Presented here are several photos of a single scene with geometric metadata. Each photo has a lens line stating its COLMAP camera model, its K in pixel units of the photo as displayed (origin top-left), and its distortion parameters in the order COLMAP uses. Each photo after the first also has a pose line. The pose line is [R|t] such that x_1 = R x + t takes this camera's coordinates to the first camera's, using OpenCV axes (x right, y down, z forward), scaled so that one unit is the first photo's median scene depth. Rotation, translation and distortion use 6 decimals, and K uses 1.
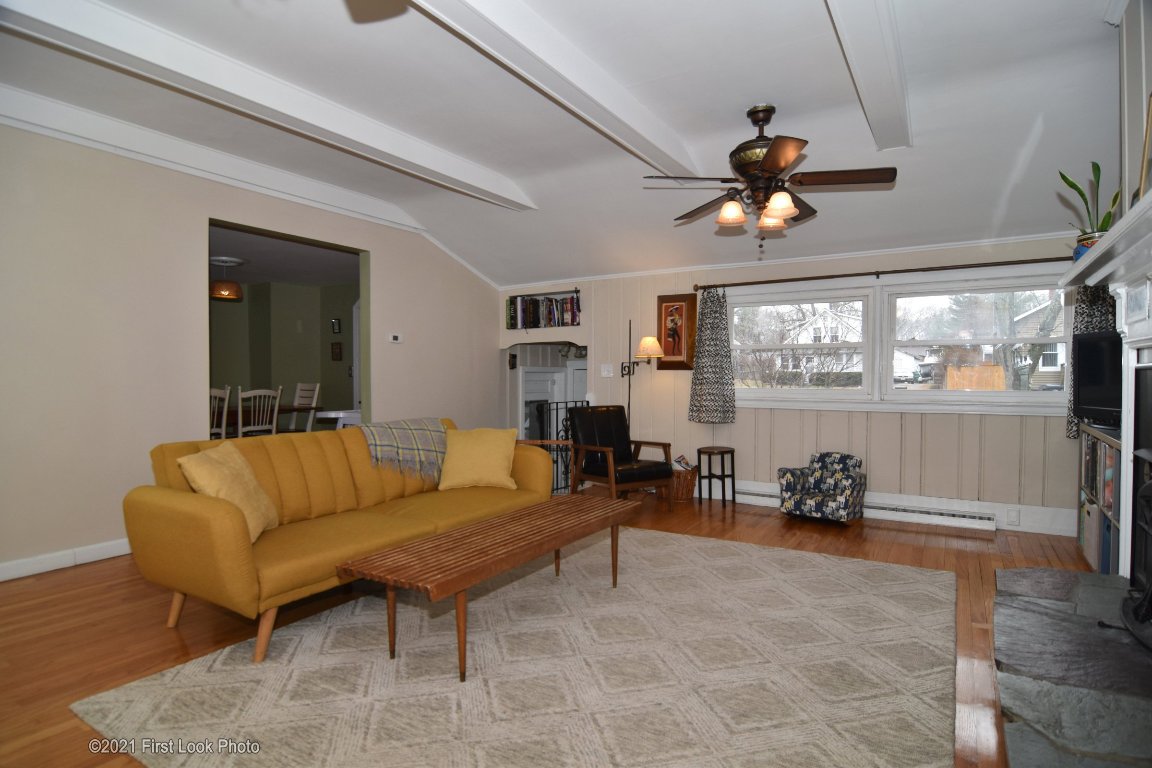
lens RADIAL K [[674.8, 0, 602.7], [0, 674.8, 381.9], [0, 0, 1]] dist [-0.010161, -0.002857]
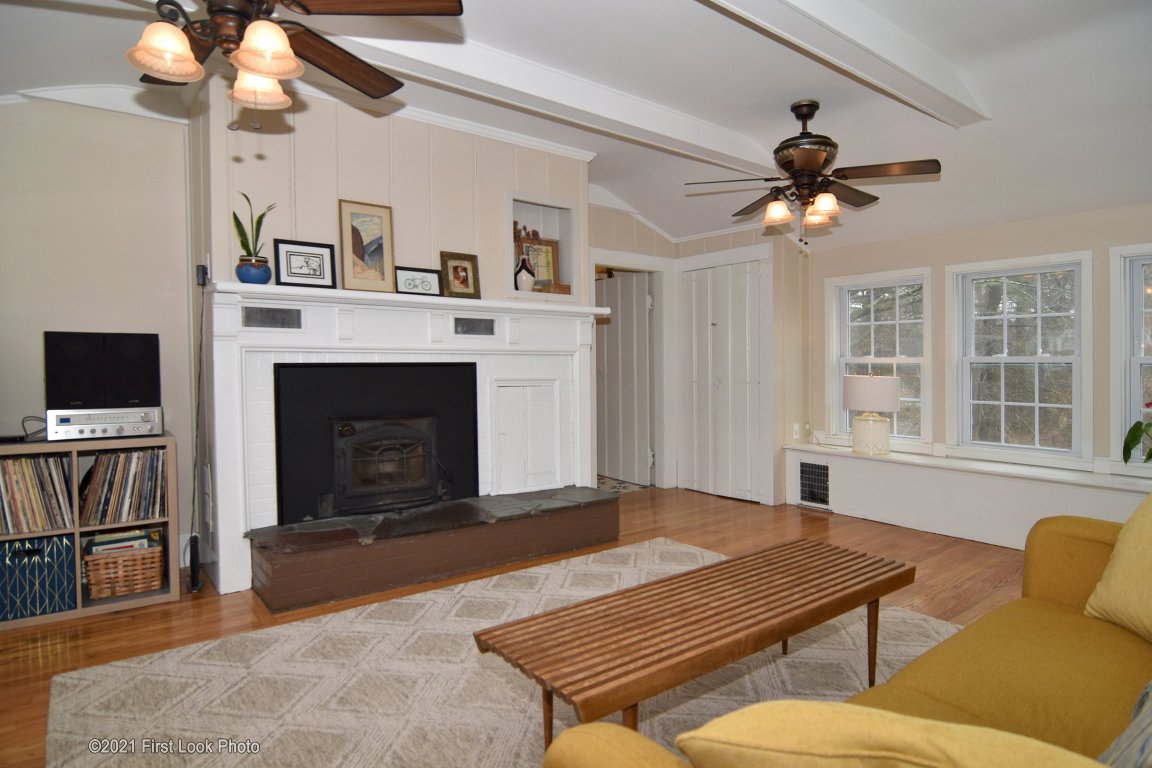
lens RADIAL K [[674.8, 0, 602.7], [0, 674.8, 381.9], [0, 0, 1]] dist [-0.010161, -0.002857]
pose [[-0.940749, -0.008834, 0.338990, -0.242132], [0.004425, 0.999256, 0.038323, -0.033662], [-0.339076, 0.037552, -0.940009, 1.711543]]
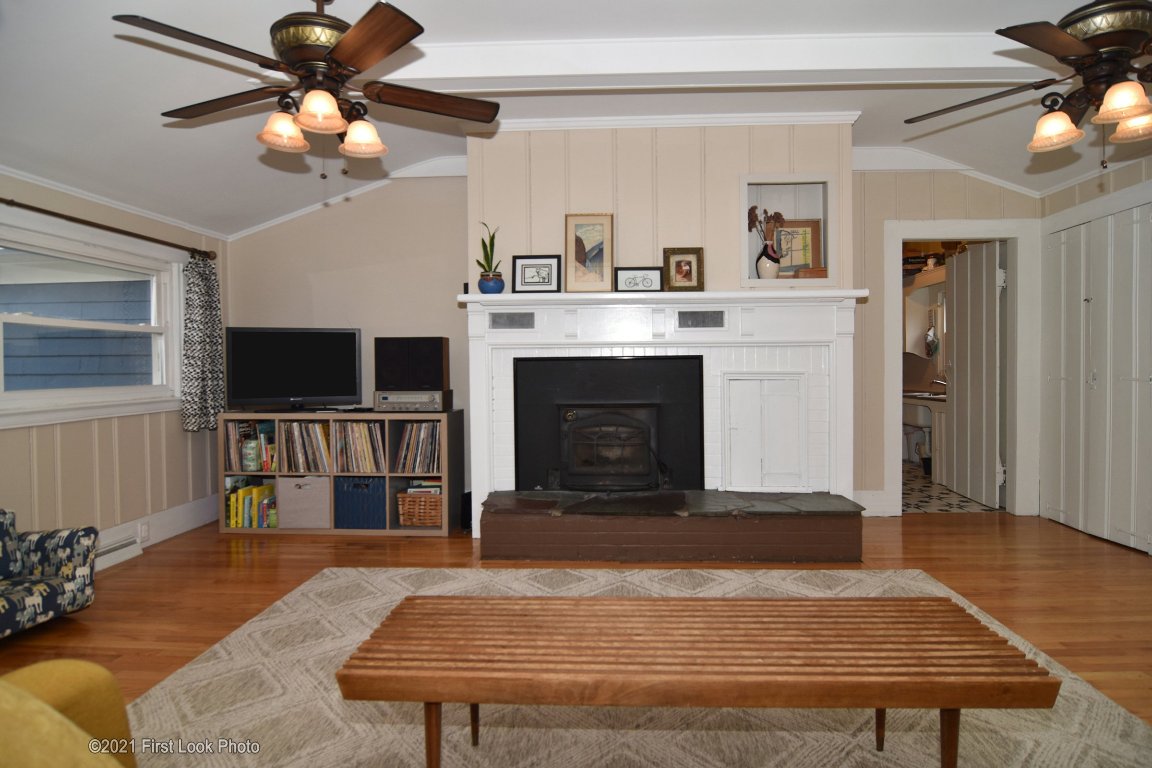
lens RADIAL K [[631.1, 0, 576.0], [0, 631.1, 384.0], [0, 0, 1]] dist [-0.011662, -0.002008]
pose [[-0.475651, -0.021030, 0.879382, -0.547247], [0.019211, 0.999227, 0.034287, -0.011725], [-0.879424, 0.033202, -0.474880, 1.331239]]
